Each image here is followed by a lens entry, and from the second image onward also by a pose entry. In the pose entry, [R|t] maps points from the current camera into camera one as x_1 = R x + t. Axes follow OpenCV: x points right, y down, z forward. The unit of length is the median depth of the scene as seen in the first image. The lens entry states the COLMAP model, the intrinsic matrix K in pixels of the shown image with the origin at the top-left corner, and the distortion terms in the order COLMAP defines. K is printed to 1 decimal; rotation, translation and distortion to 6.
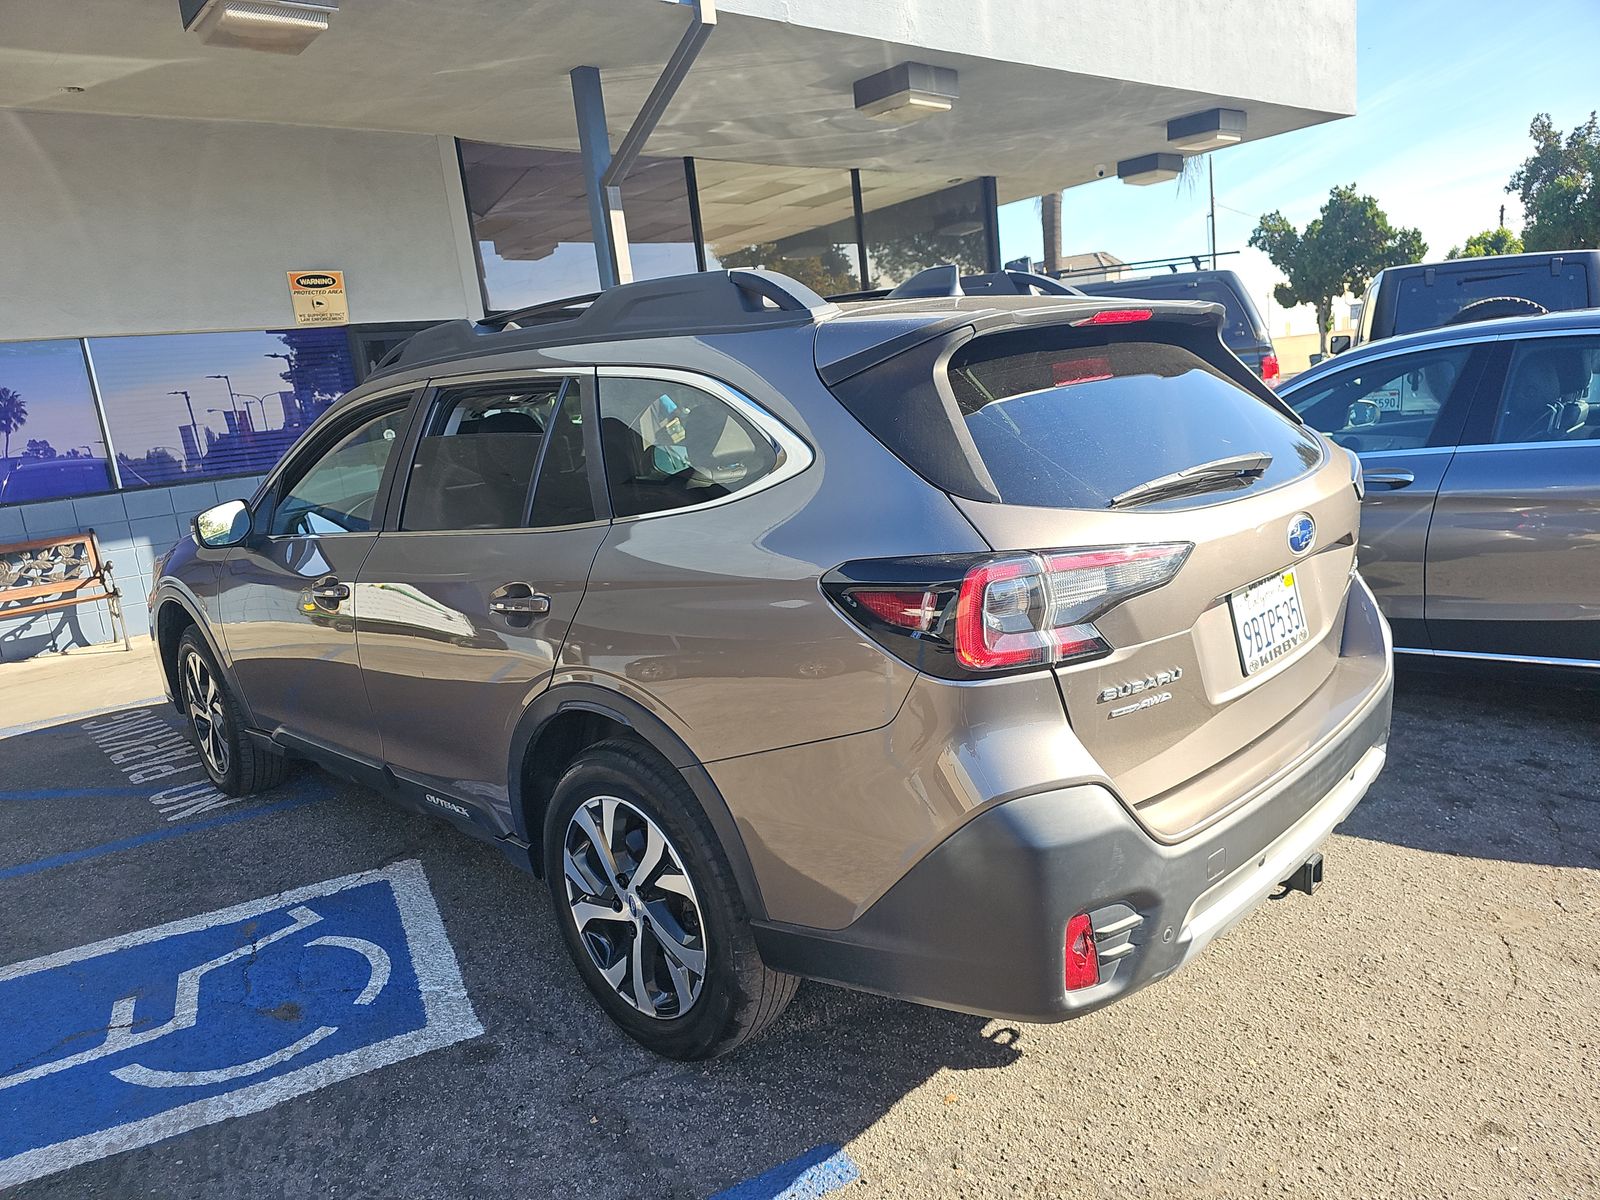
lens RADIAL K [[1074.8, 0, 796.4], [0, 1074.8, 598.8], [0, 0, 1]] dist [0.001564, -0.016392]
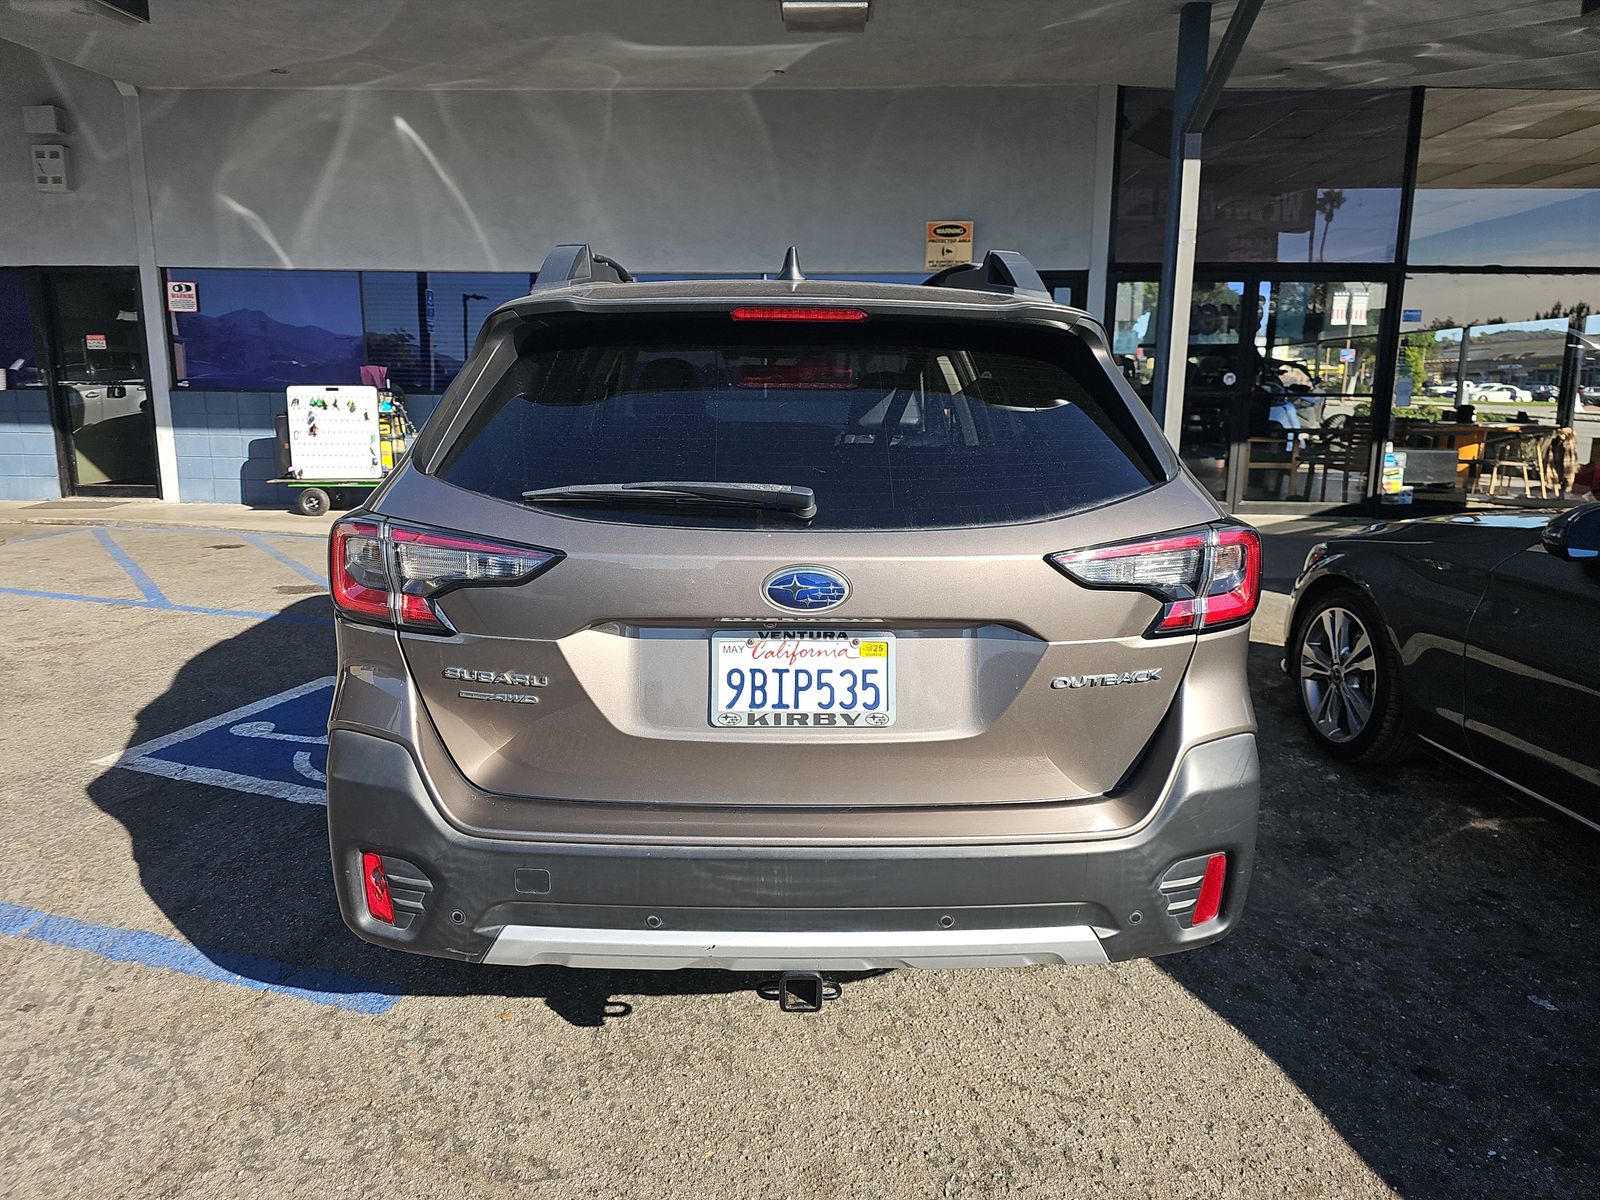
lens RADIAL K [[1074.8, 0, 797.5], [0, 1074.8, 601.7], [0, 0, 1]] dist [0.001564, -0.016392]
pose [[0.706420, 0.245175, -0.663973, 0.292586], [-0.210310, 0.968430, 0.133843, -0.045870], [0.675826, 0.045091, 0.735681, 0.109597]]
